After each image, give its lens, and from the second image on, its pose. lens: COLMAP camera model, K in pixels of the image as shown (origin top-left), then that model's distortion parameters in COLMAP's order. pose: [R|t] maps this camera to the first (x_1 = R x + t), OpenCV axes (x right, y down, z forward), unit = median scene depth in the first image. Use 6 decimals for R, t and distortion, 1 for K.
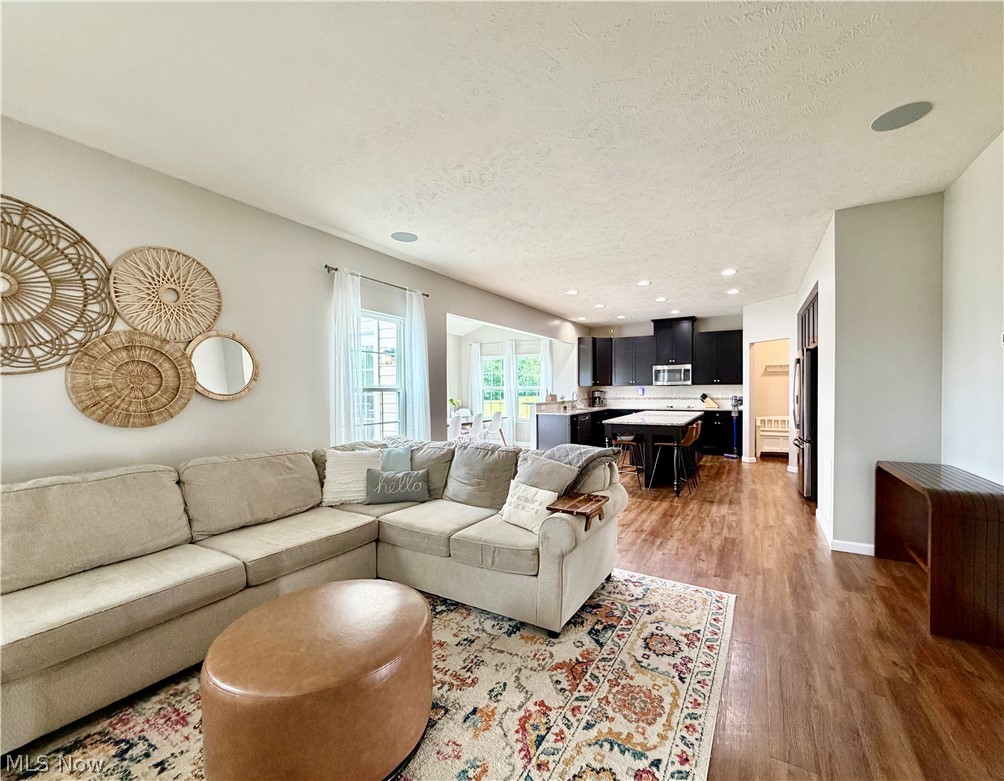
lens RADIAL K [[431.2, 0, 522.6], [0, 431.2, 392.8], [0, 0, 1]] dist [-0.003060, -0.000088]
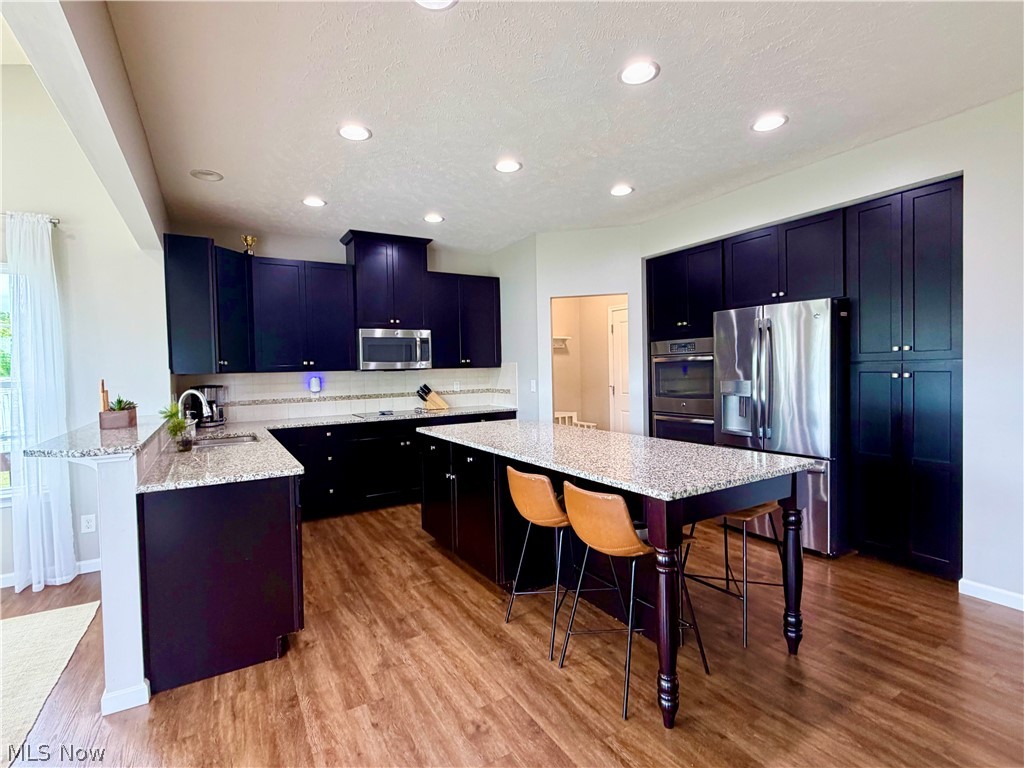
lens RADIAL K [[493.5, 0, 514.3], [0, 493.5, 383.9], [0, 0, 1]] dist [-0.002616, 0.000585]
pose [[0.497093, -0.029685, 0.867190, -0.082888], [0.026682, 0.999465, 0.018918, -0.008114], [-0.867287, 0.013734, 0.497619, 0.589431]]
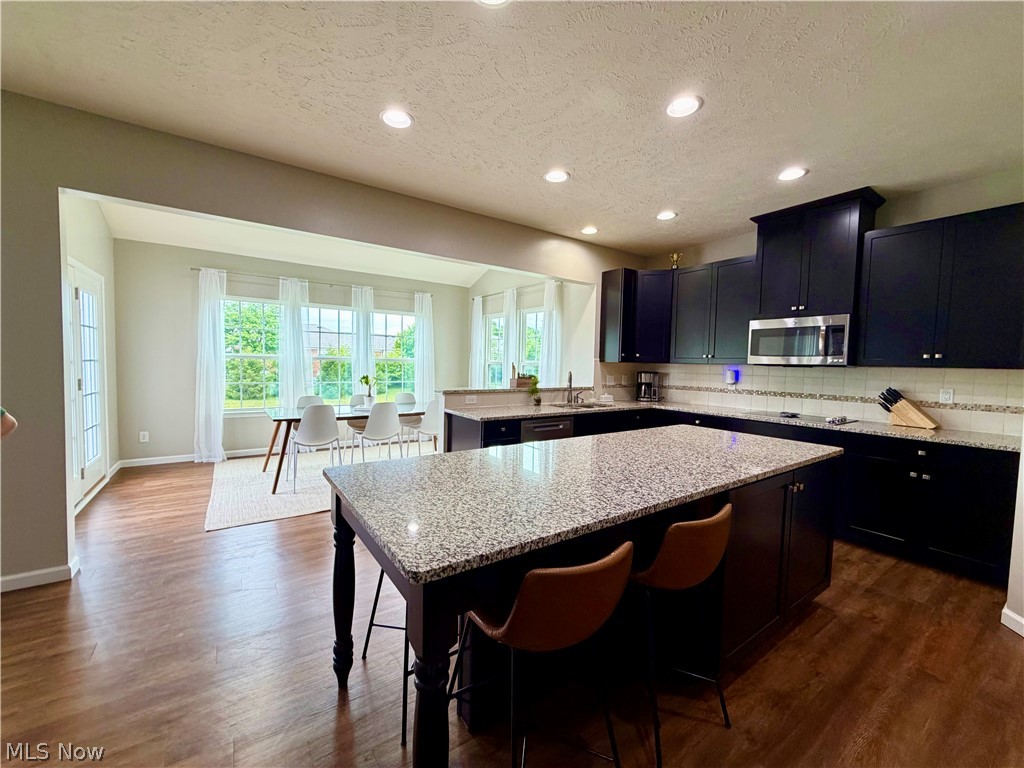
lens RADIAL K [[409.7, 0, 509.3], [0, 409.7, 385.7], [0, 0, 1]] dist [-0.001021, 0.001108]
pose [[0.890872, 0.052446, -0.451217, 0.277308], [-0.031504, 0.998054, 0.053805, -0.010276], [0.453161, -0.033718, 0.890791, 0.507781]]
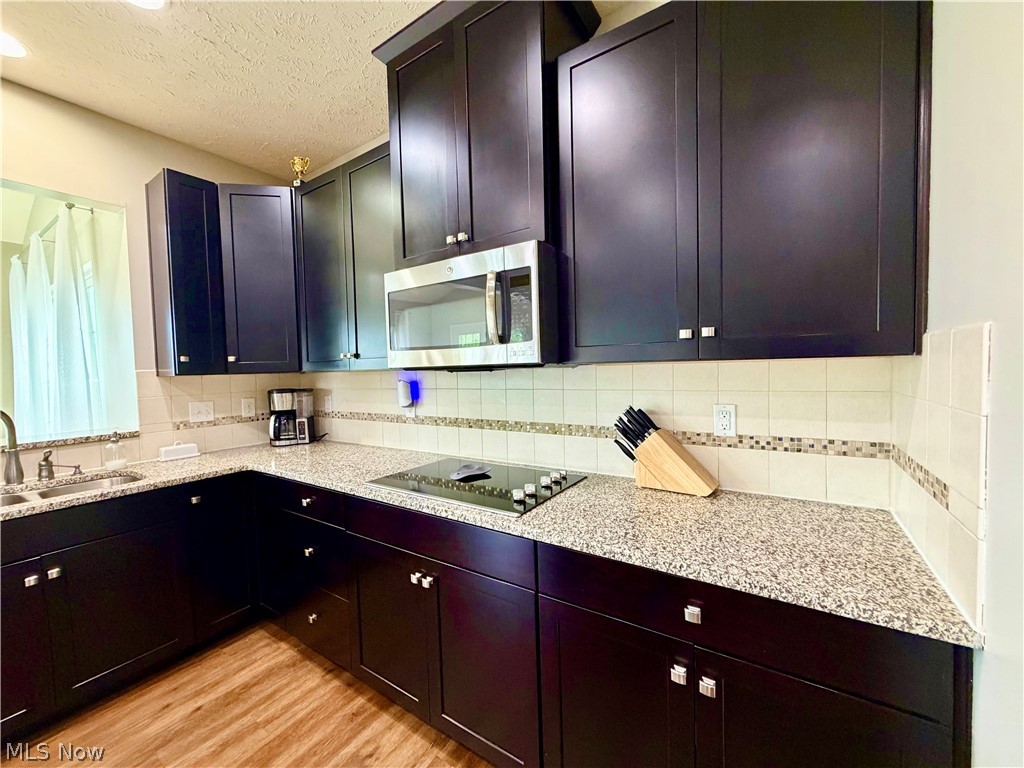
lens RADIAL K [[409.7, 0, 512.9], [0, 409.7, 383.4], [0, 0, 1]] dist [-0.001021, 0.001108]
pose [[0.995948, -0.014937, -0.088683, 0.382013], [0.017656, 0.999395, 0.029959, -0.015509], [0.088182, -0.031404, 0.995609, 0.815413]]
